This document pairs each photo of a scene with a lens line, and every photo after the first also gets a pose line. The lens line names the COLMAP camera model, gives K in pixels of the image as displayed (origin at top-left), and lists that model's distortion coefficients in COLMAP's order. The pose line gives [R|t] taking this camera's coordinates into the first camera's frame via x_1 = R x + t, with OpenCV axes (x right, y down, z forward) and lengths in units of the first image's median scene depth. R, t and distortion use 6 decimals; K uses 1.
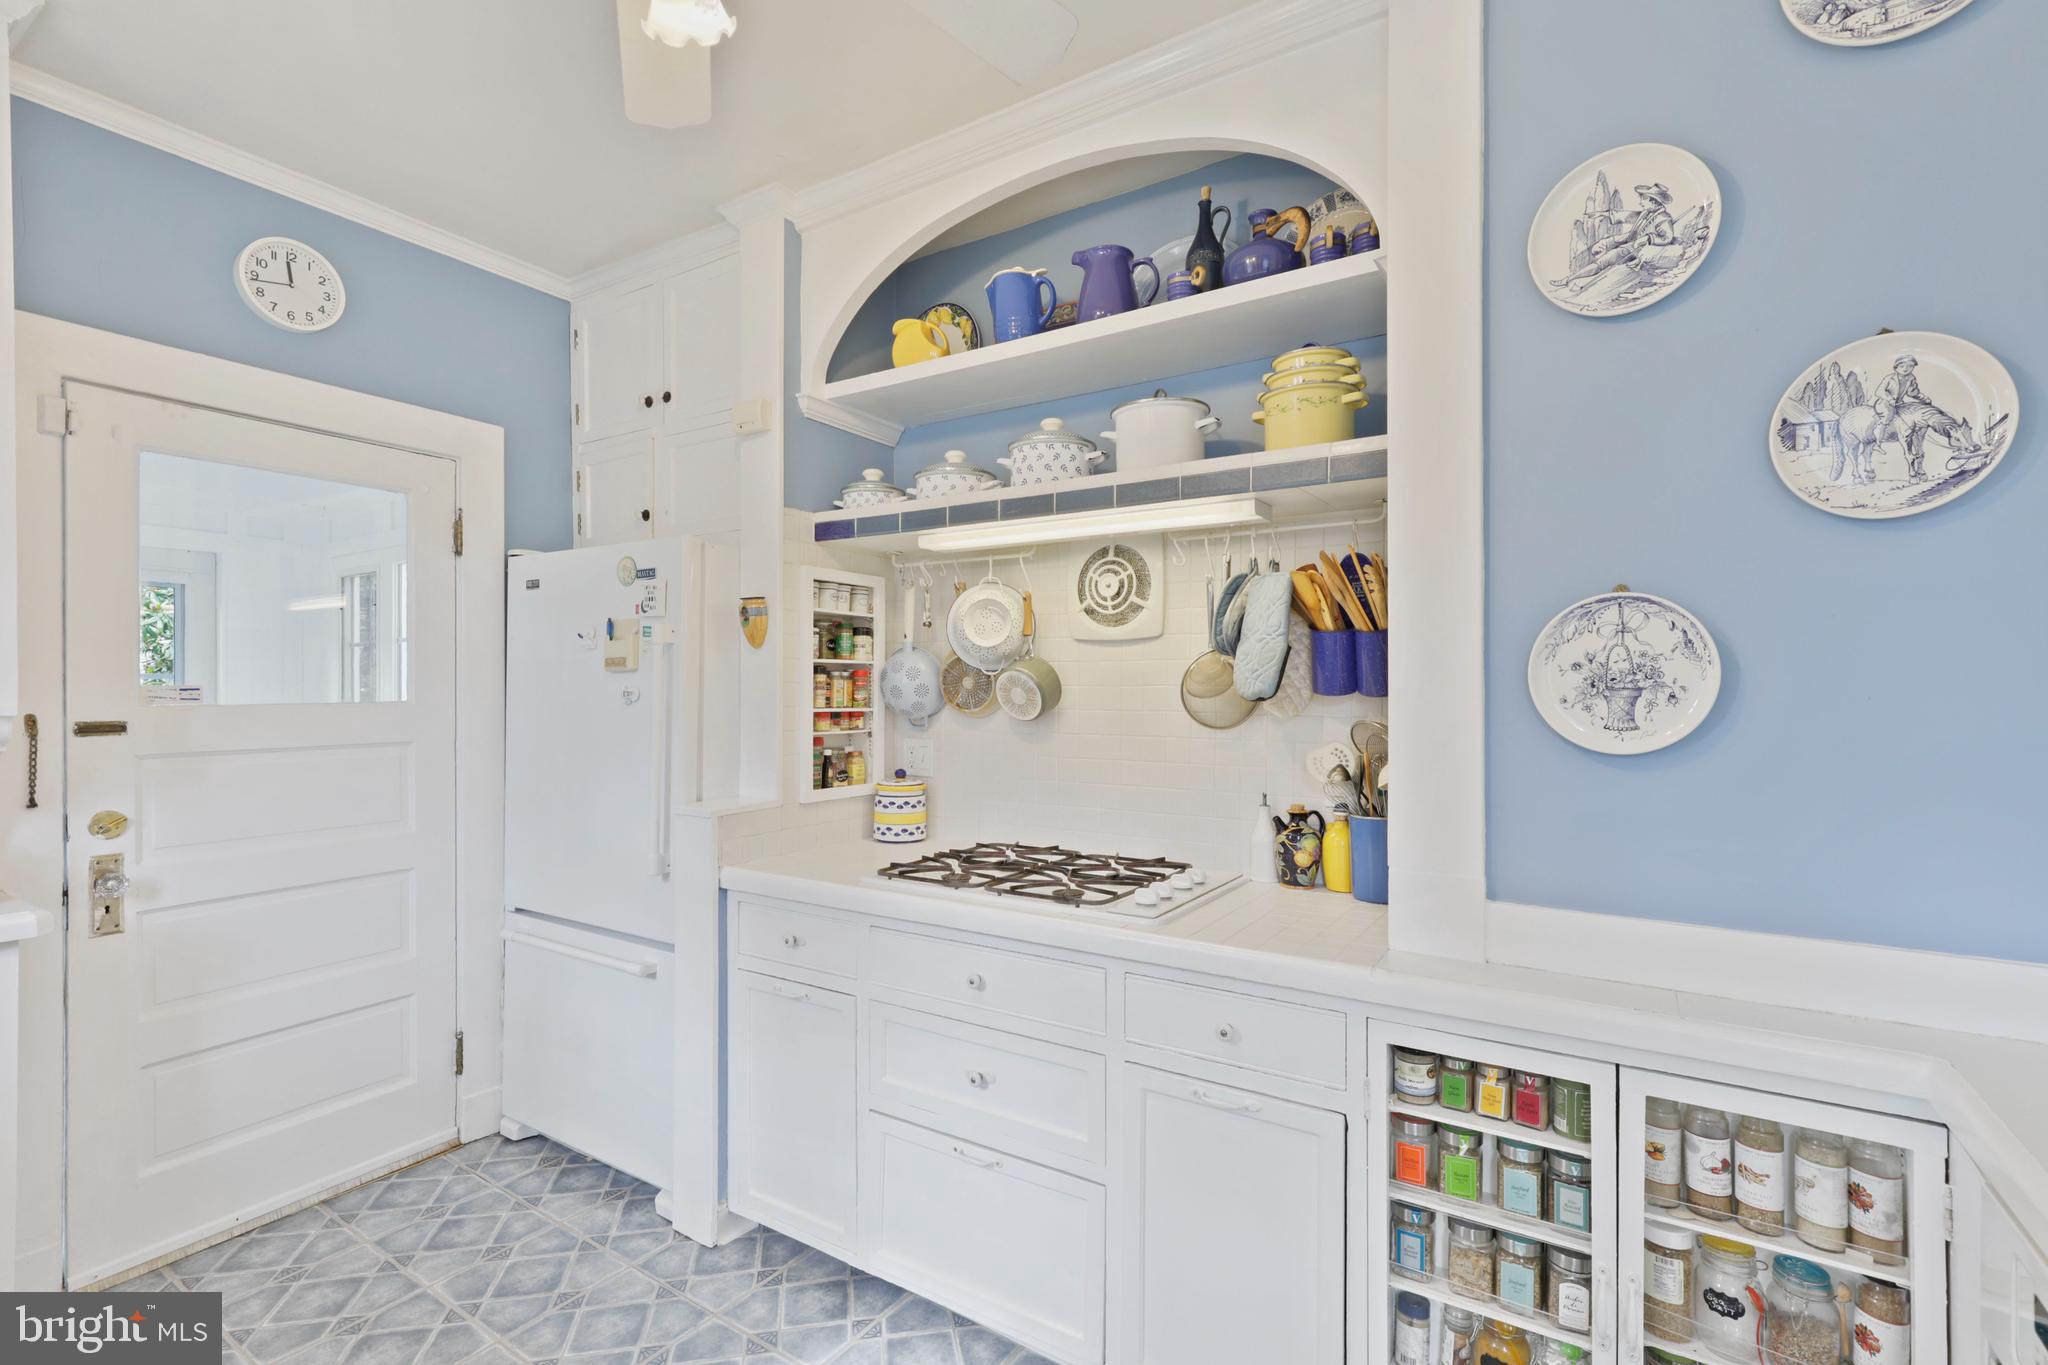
lens RADIAL K [[939.4, 0, 1034.6], [0, 939.4, 695.2], [0, 0, 1]] dist [0.003186, 0.002143]
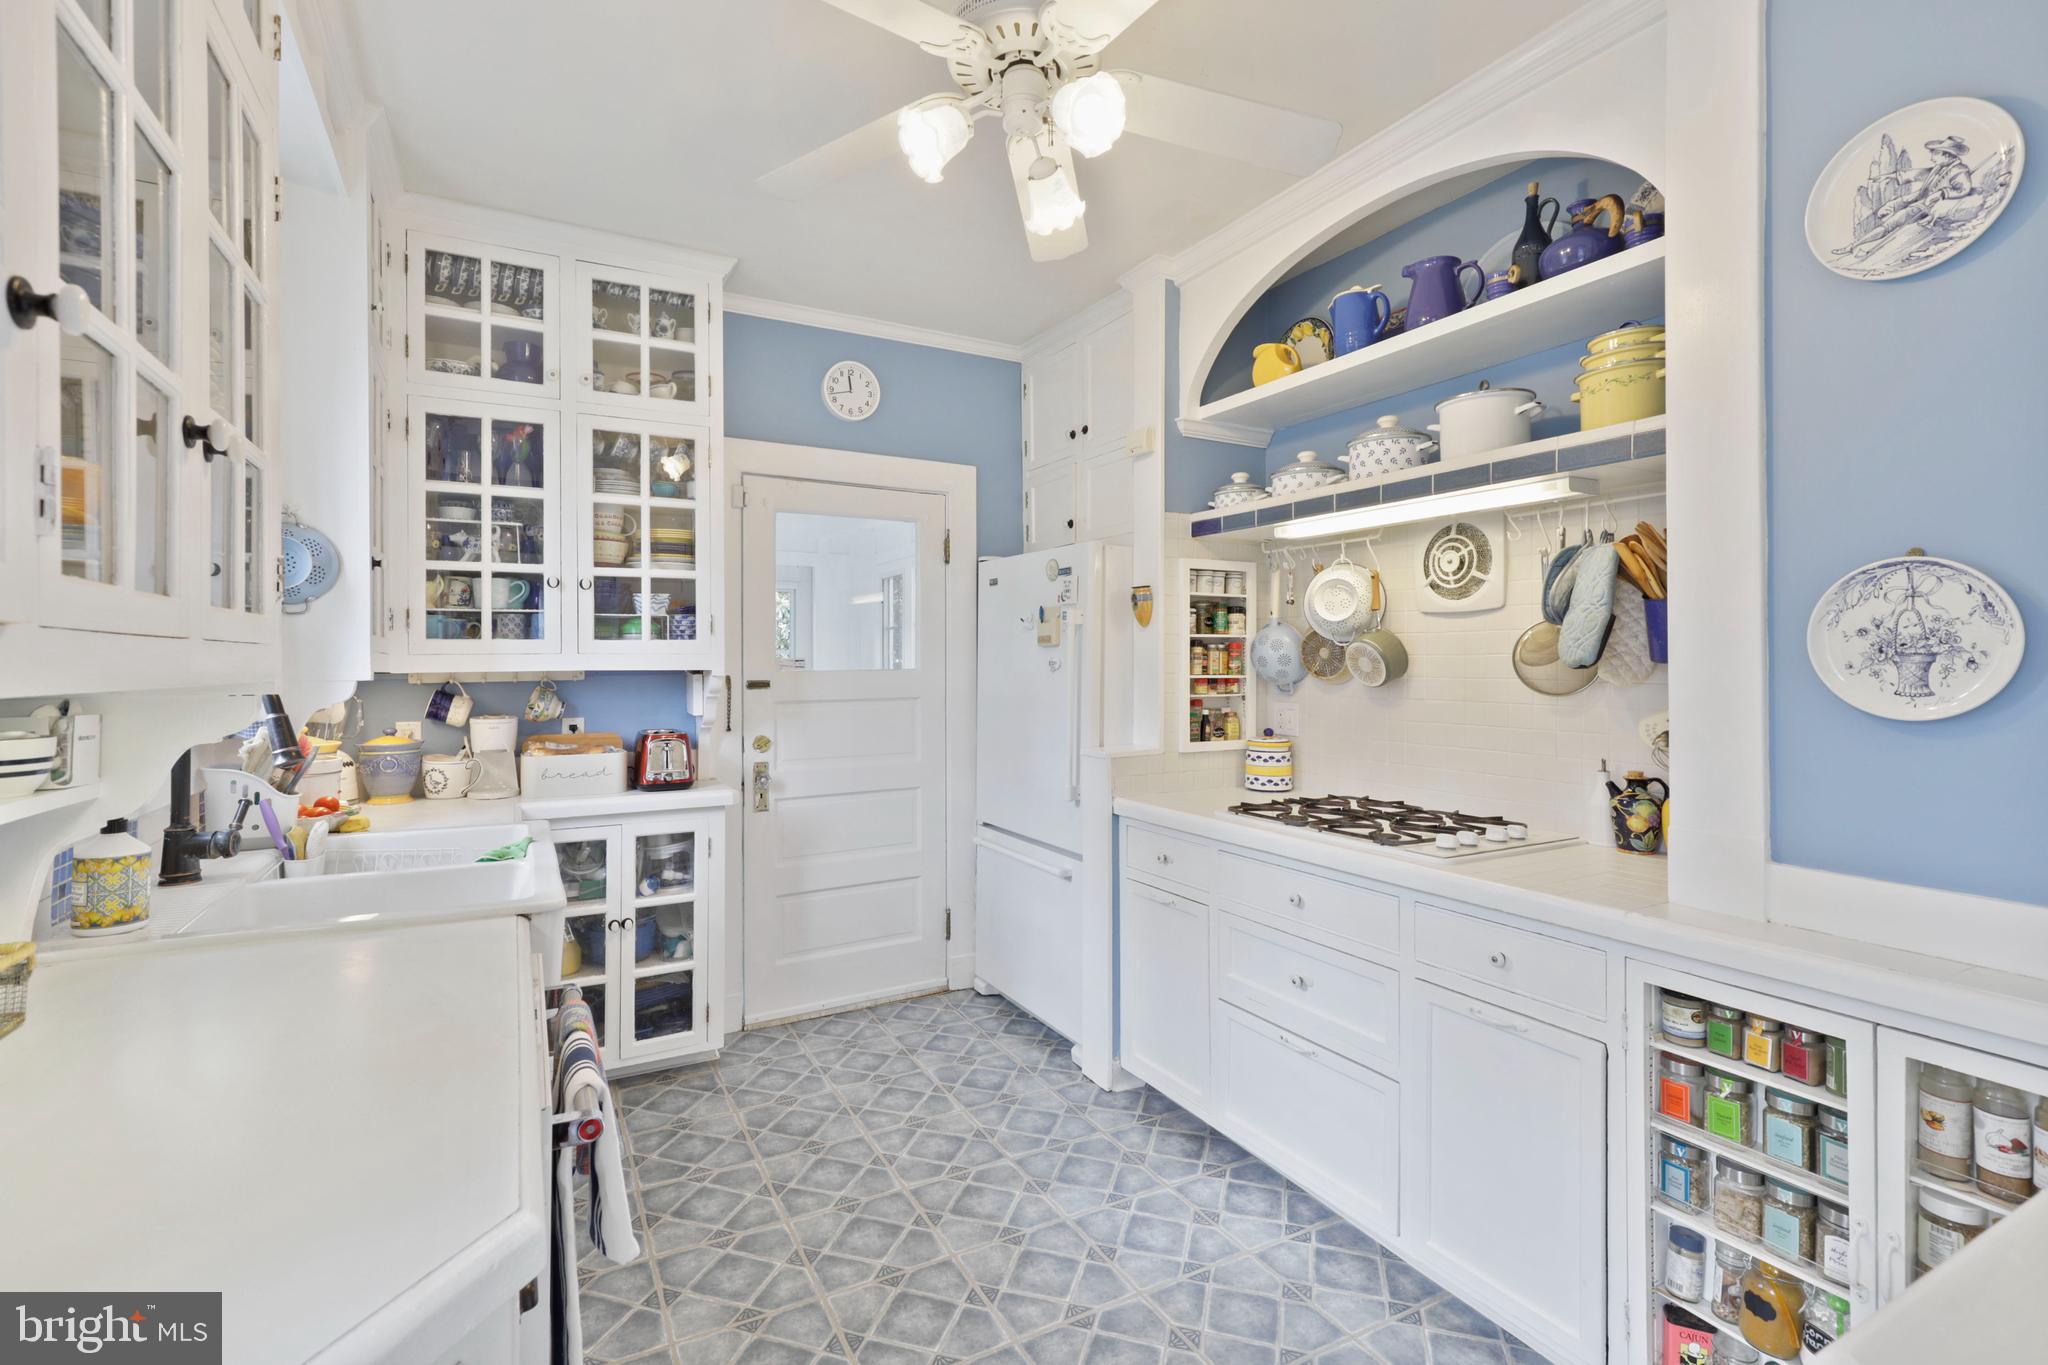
lens RADIAL K [[939.4, 0, 1018.2], [0, 939.4, 670.4], [0, 0, 1]] dist [0.003186, 0.002143]
pose [[0.878085, 0.002053, -0.478500, 0.181678], [-0.000481, 0.999994, 0.003407, 0.005002], [0.478505, -0.002761, 0.878081, -0.209559]]
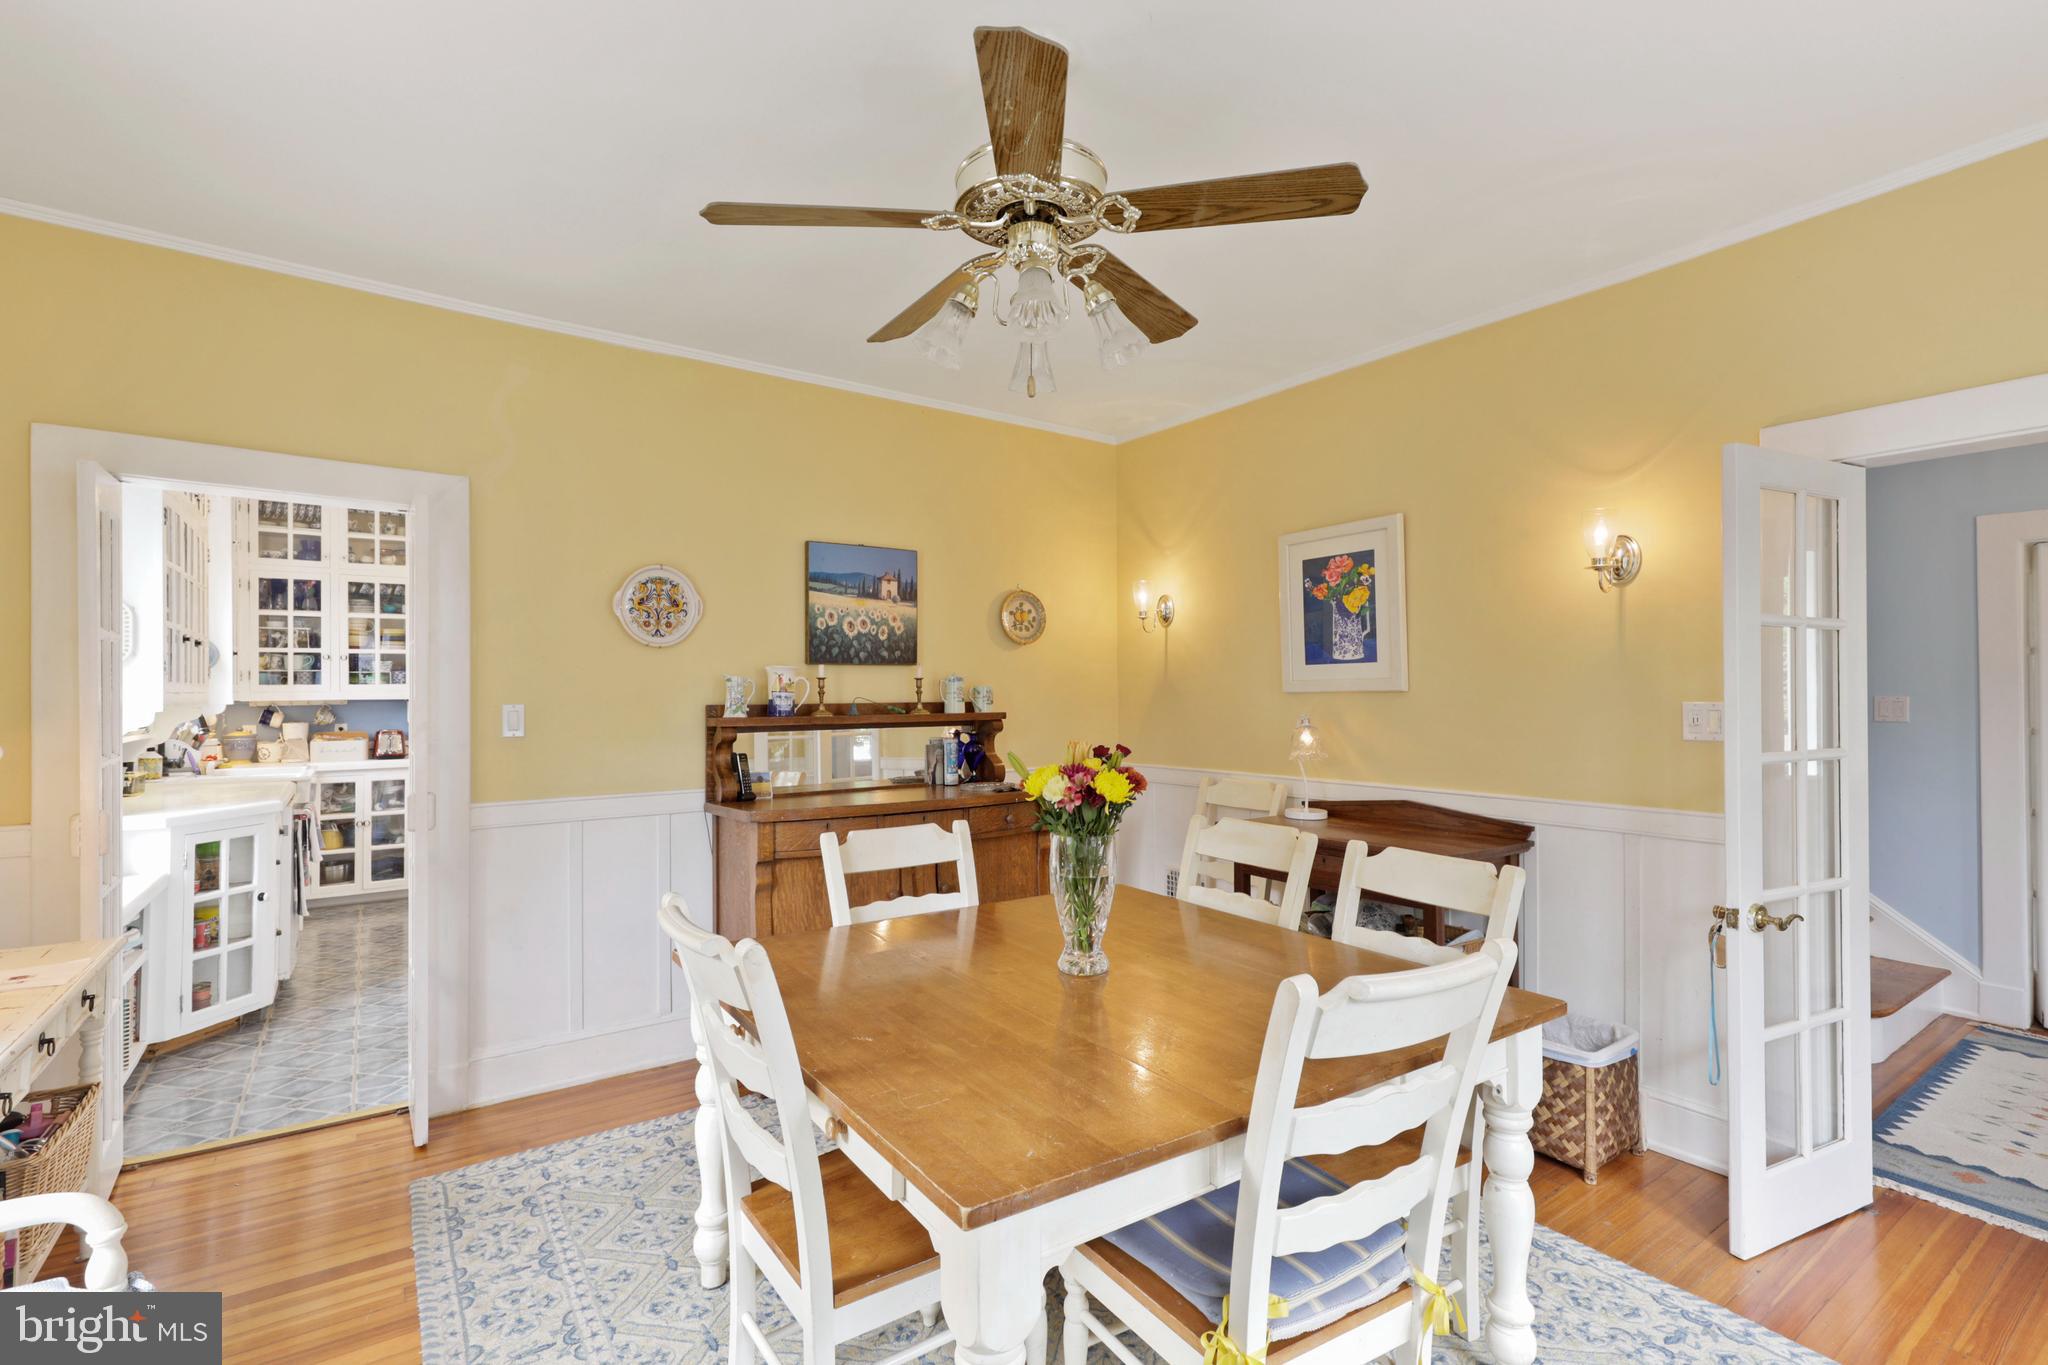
lens RADIAL K [[939.4, 0, 1023.3], [0, 939.4, 688.4], [0, 0, 1]] dist [0.003186, 0.002143]
pose [[0.929169, -0.007173, -0.369585, 2.040205], [0.005425, 0.999969, -0.005768, 0.003882], [0.369615, 0.003354, 0.929179, -1.251624]]
